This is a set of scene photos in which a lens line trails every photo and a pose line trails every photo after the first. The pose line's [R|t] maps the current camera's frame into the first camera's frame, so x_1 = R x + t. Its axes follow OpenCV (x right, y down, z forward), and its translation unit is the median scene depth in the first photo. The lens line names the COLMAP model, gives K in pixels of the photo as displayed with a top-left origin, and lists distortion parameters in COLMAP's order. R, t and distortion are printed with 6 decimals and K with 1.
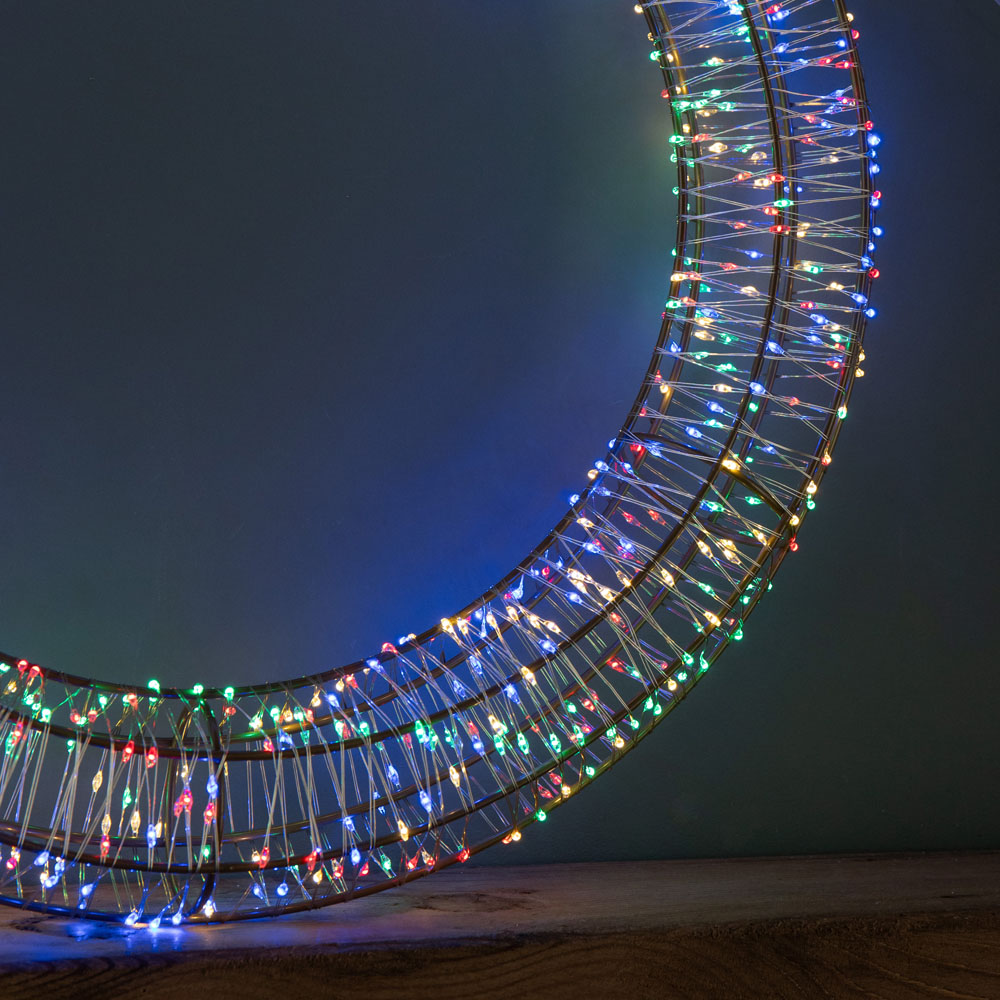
lens RADIAL K [[3522.9, 0, 504.4], [0, 3522.9, 498.3], [0, 0, 1]] dist [-0.207018, 0.000000]
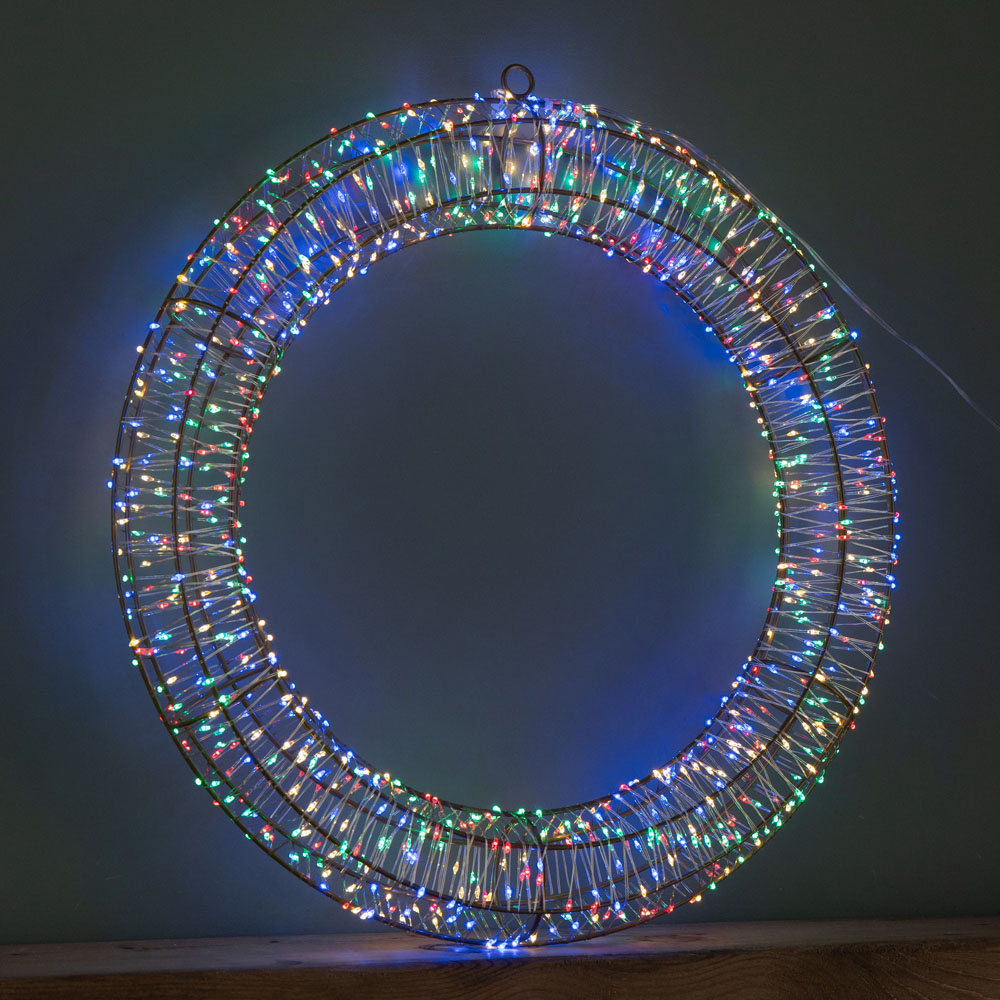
lens RADIAL K [[3522.9, 0, 497.7], [0, 3522.9, 500.0], [0, 0, 1]] dist [-0.207018, 0.000000]
pose [[0.998766, -0.008707, 0.048885, -0.175004], [0.012076, 0.997541, -0.069042, 0.020538], [-0.048164, 0.069547, 0.996415, -0.695210]]
